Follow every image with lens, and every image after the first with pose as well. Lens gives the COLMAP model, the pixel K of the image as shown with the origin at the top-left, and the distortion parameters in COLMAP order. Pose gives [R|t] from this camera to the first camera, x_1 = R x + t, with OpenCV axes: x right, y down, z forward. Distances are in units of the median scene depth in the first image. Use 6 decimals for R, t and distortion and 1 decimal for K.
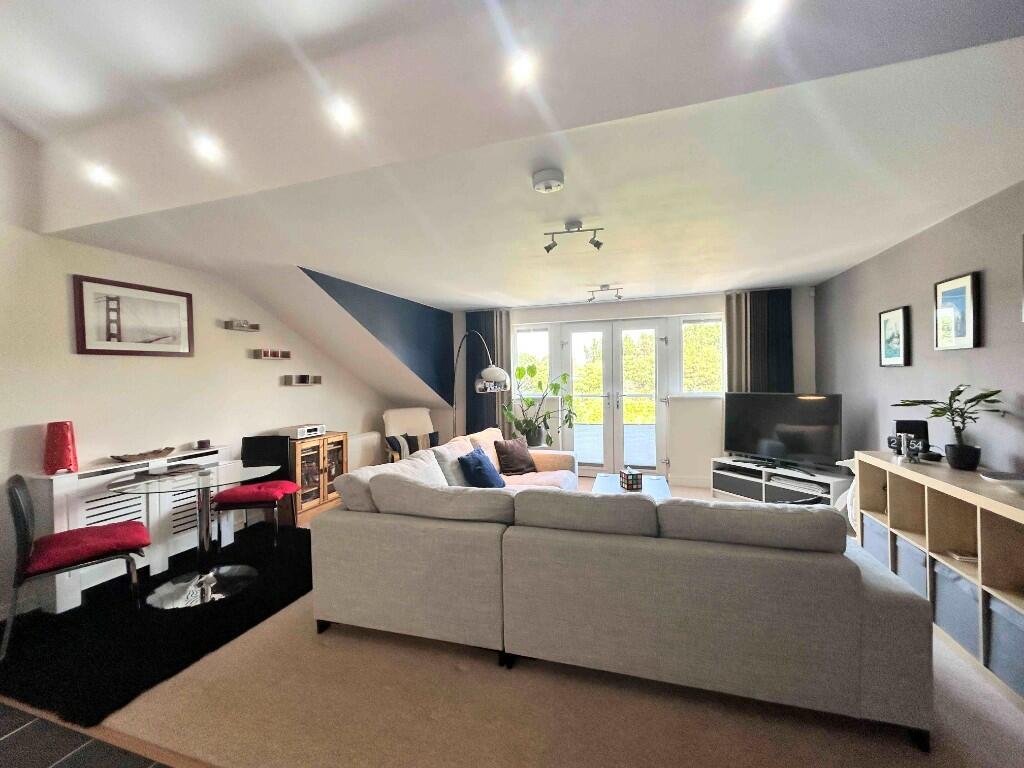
lens RADIAL K [[412.3, 0, 510.2], [0, 412.3, 382.9], [0, 0, 1]] dist [0.001065, 0.000656]
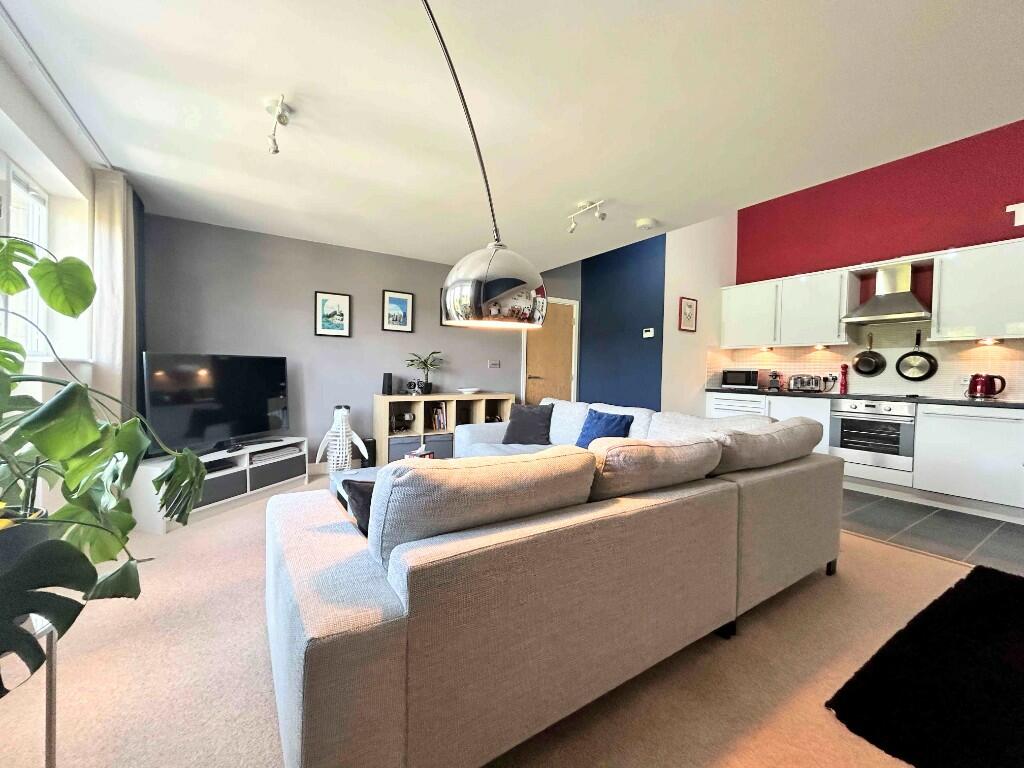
lens RADIAL K [[412.3, 0, 510.2], [0, 412.3, 382.9], [0, 0, 1]] dist [0.001065, 0.000656]
pose [[-0.766319, -0.013125, 0.642327, -0.316244], [0.003408, 0.999694, 0.024493, 0.069208], [-0.642452, 0.020959, -0.766040, 1.448771]]
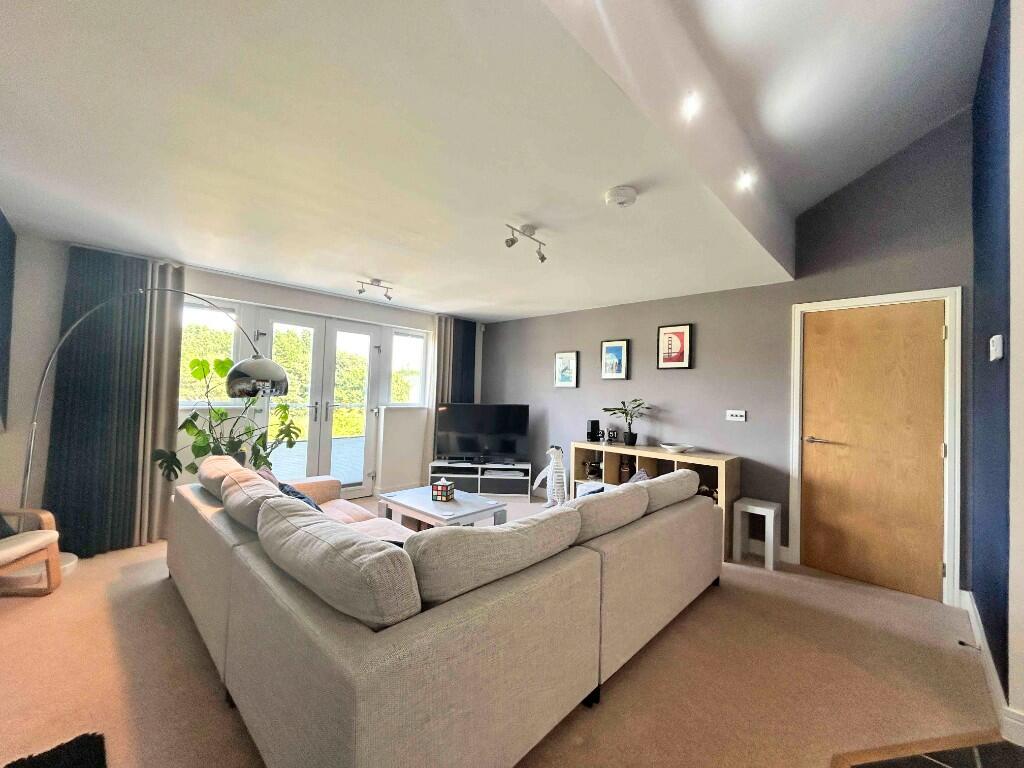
lens RADIAL K [[412.3, 0, 510.2], [0, 412.3, 382.9], [0, 0, 1]] dist [0.001065, 0.000656]
pose [[0.447476, 0.056877, 0.892485, -0.509337], [-0.028431, 0.998376, -0.049371, 0.023770], [-0.893844, -0.003282, 0.448366, 0.419241]]
